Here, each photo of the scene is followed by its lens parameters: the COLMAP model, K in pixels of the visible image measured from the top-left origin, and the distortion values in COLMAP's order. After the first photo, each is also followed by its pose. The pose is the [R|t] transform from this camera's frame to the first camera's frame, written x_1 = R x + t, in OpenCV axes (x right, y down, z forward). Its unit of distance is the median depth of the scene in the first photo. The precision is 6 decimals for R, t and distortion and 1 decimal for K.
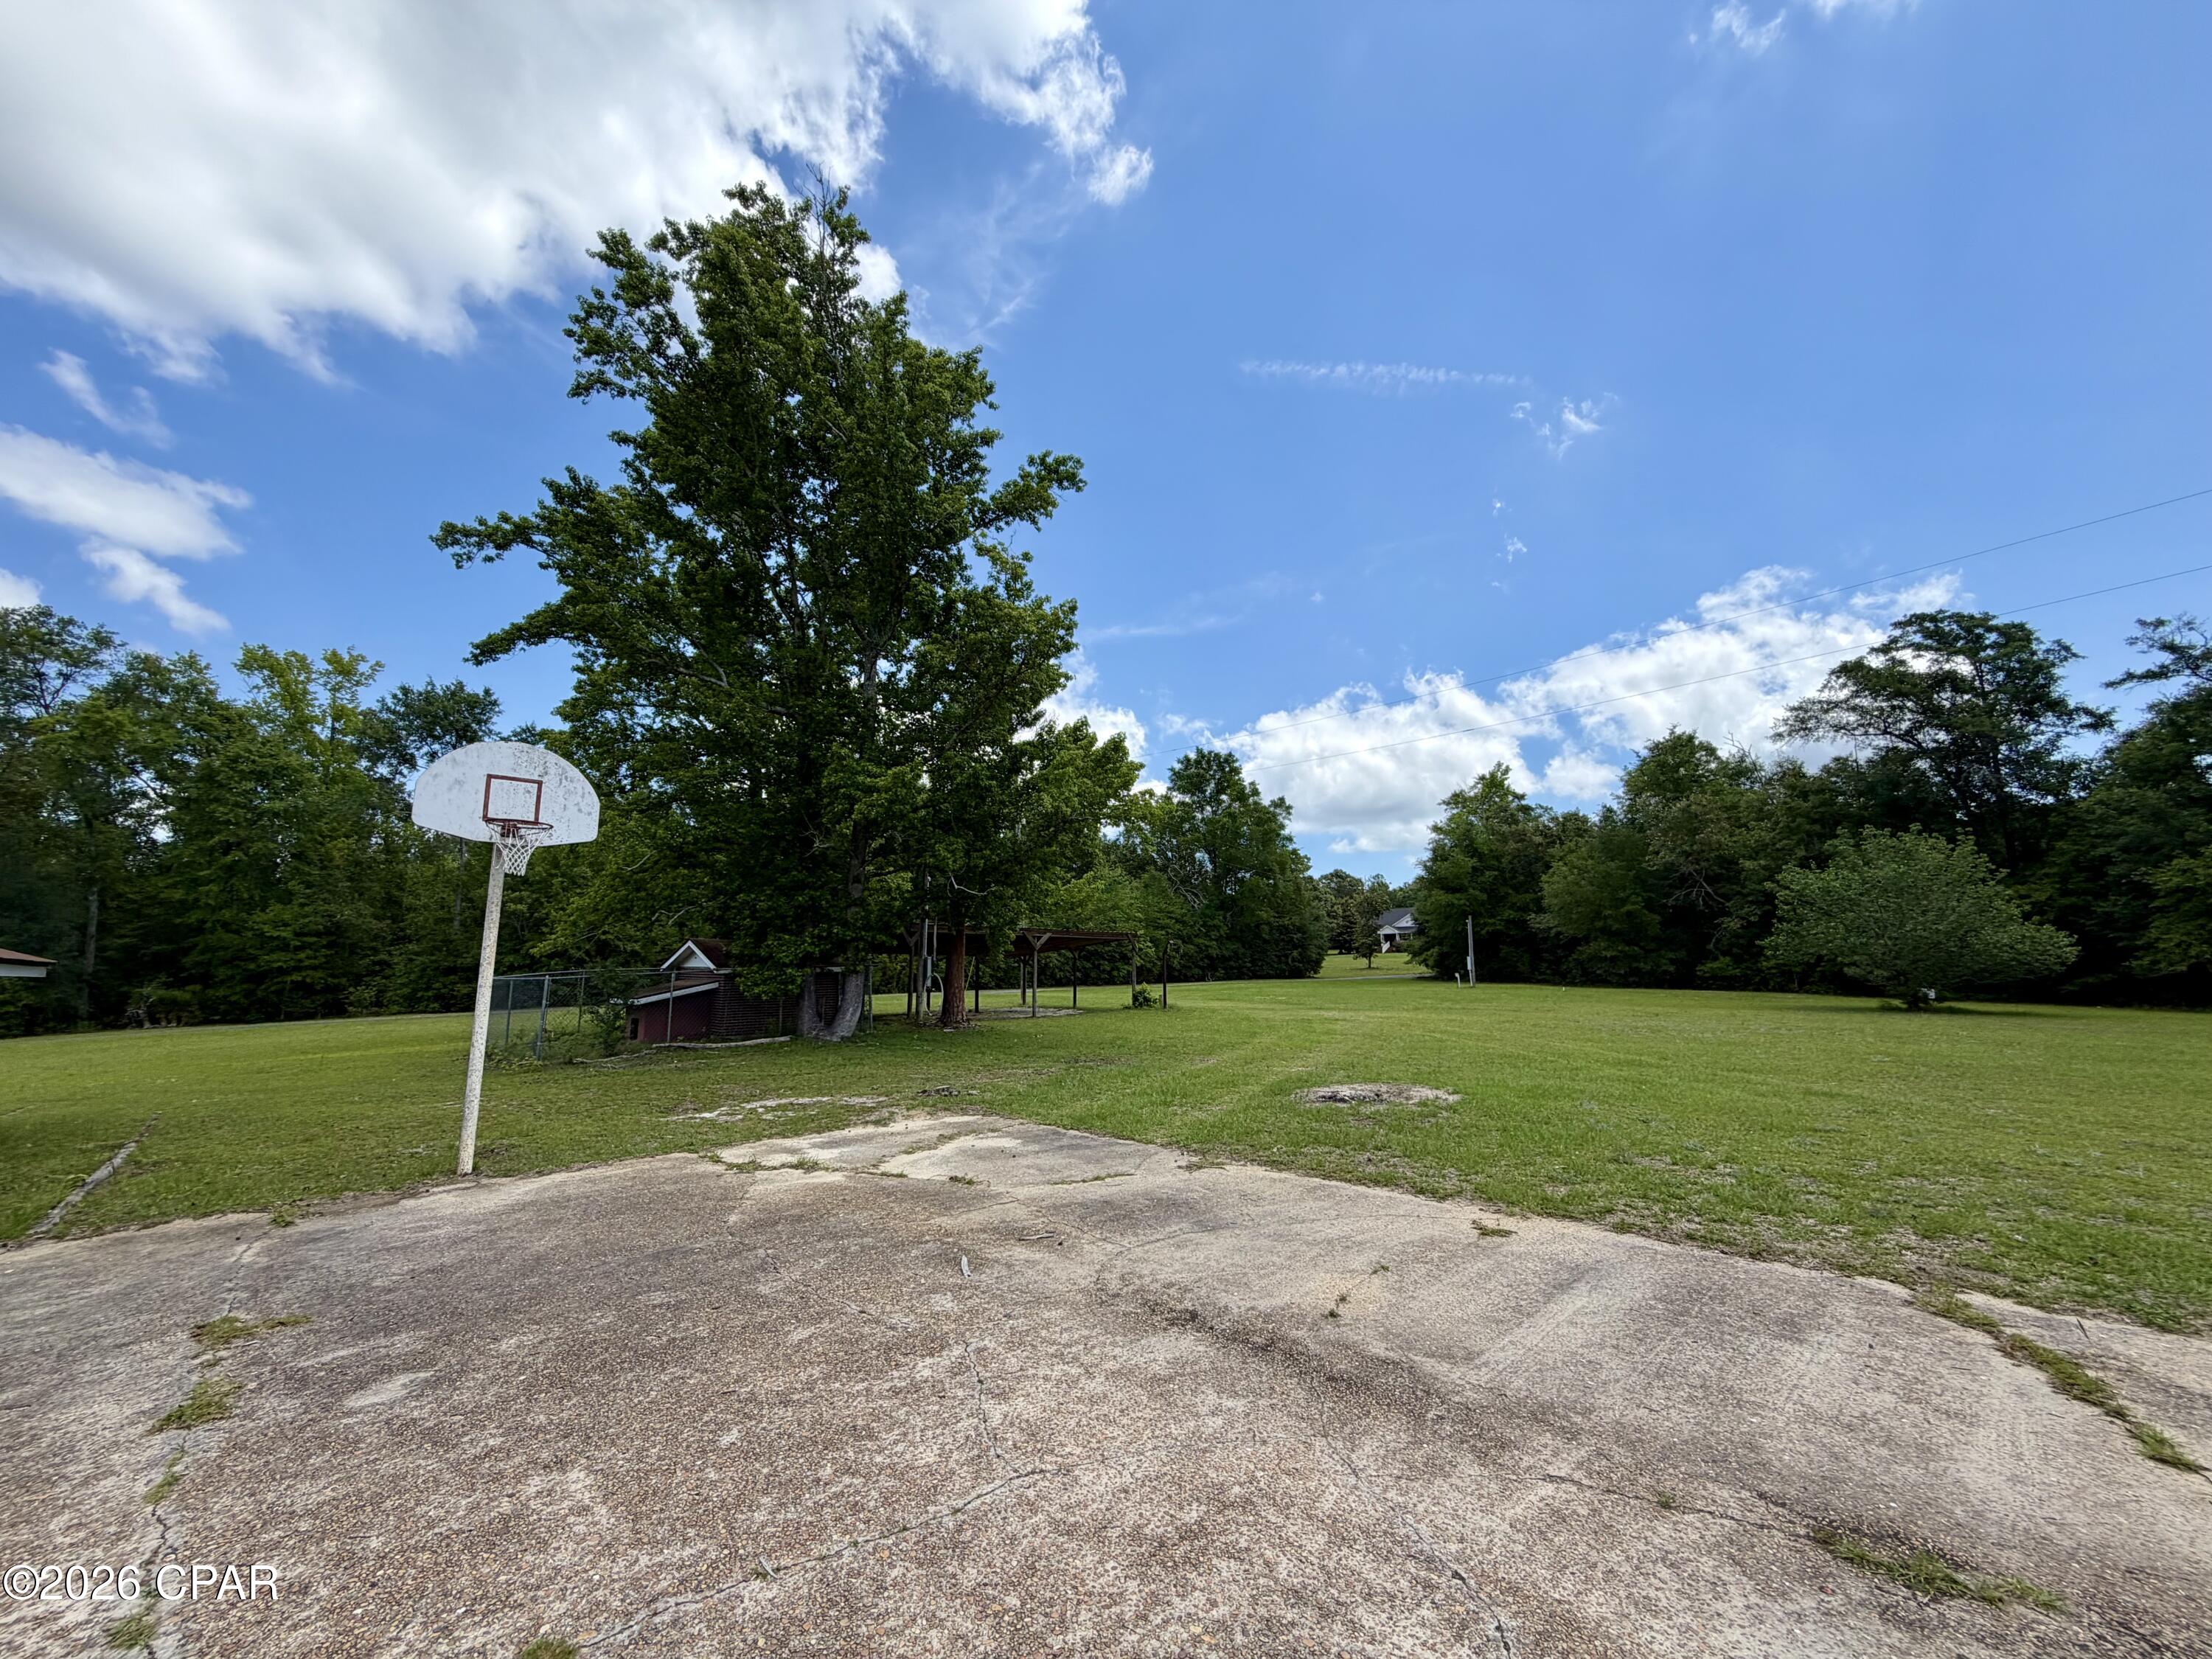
lens RADIAL K [[882.4, 0, 1106.3], [0, 882.4, 824.2], [0, 0, 1]] dist [0.000503, -0.000075]
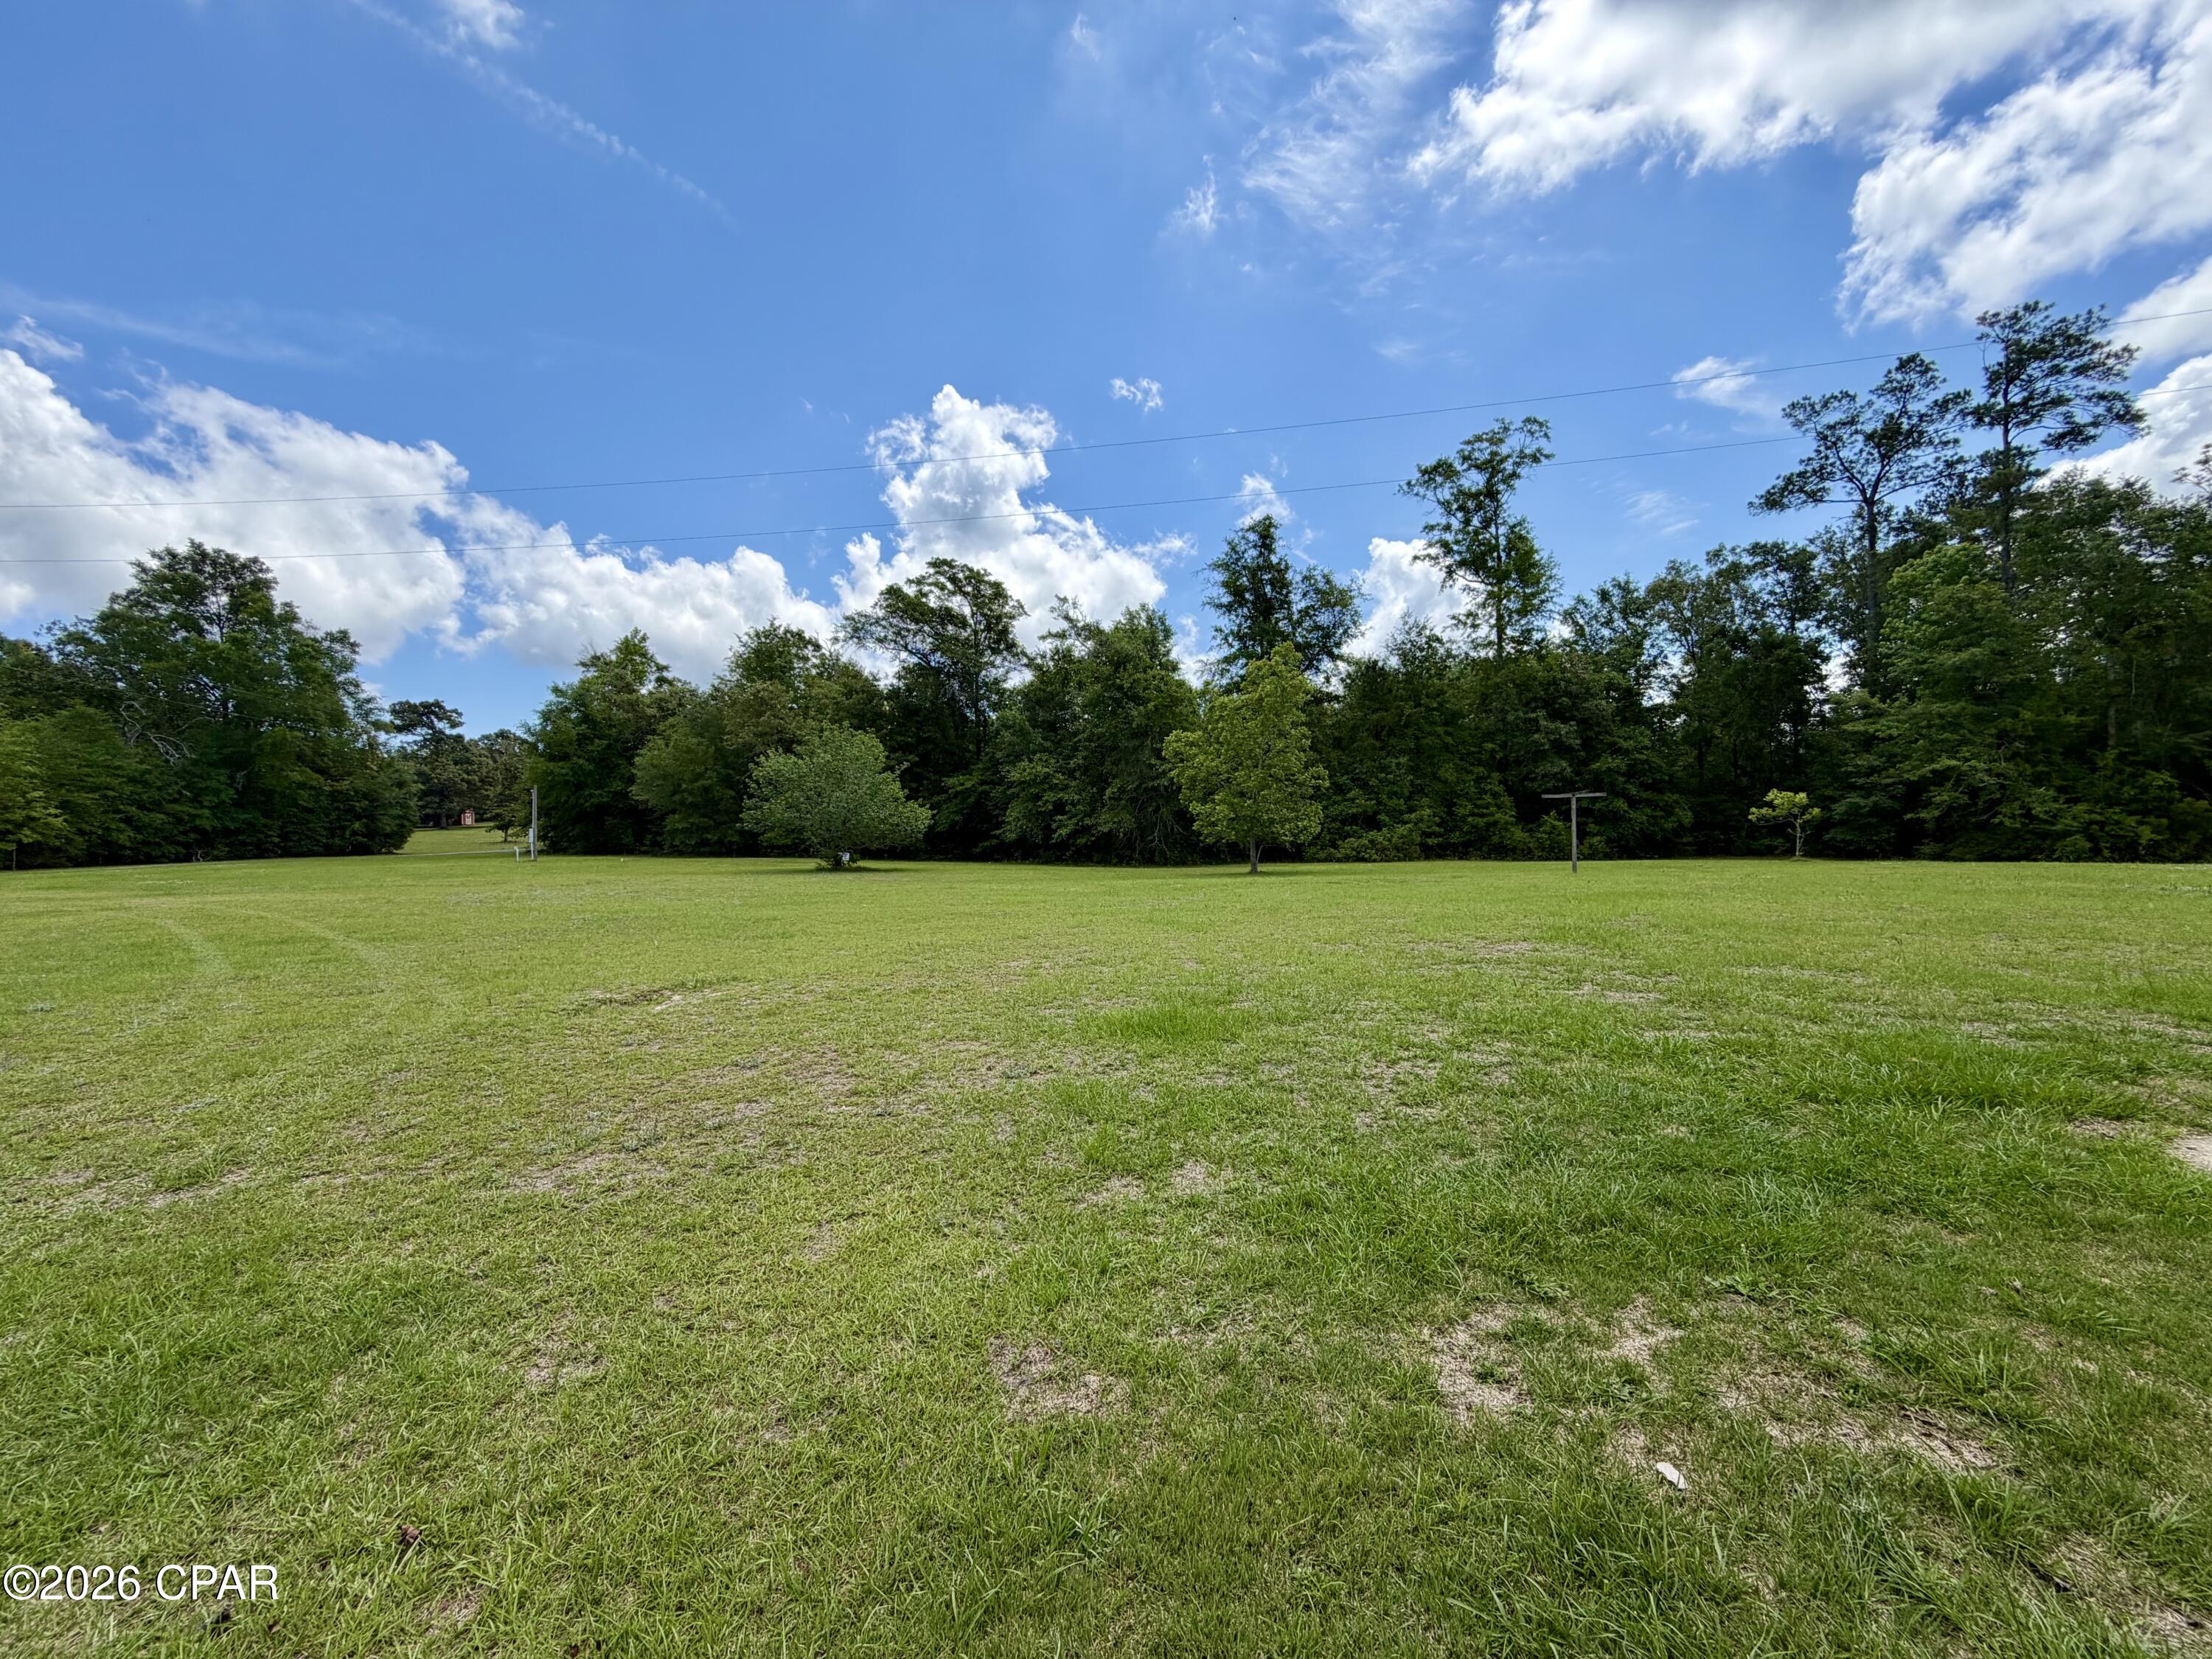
lens RADIAL K [[882.4, 0, 1096.7], [0, 882.4, 828.5], [0, 0, 1]] dist [0.000503, -0.000075]
pose [[0.699095, -0.001802, 0.715026, 0.151699], [-0.103921, 0.989123, 0.104099, -0.010133], [-0.707436, -0.147081, 0.691304, -0.073829]]
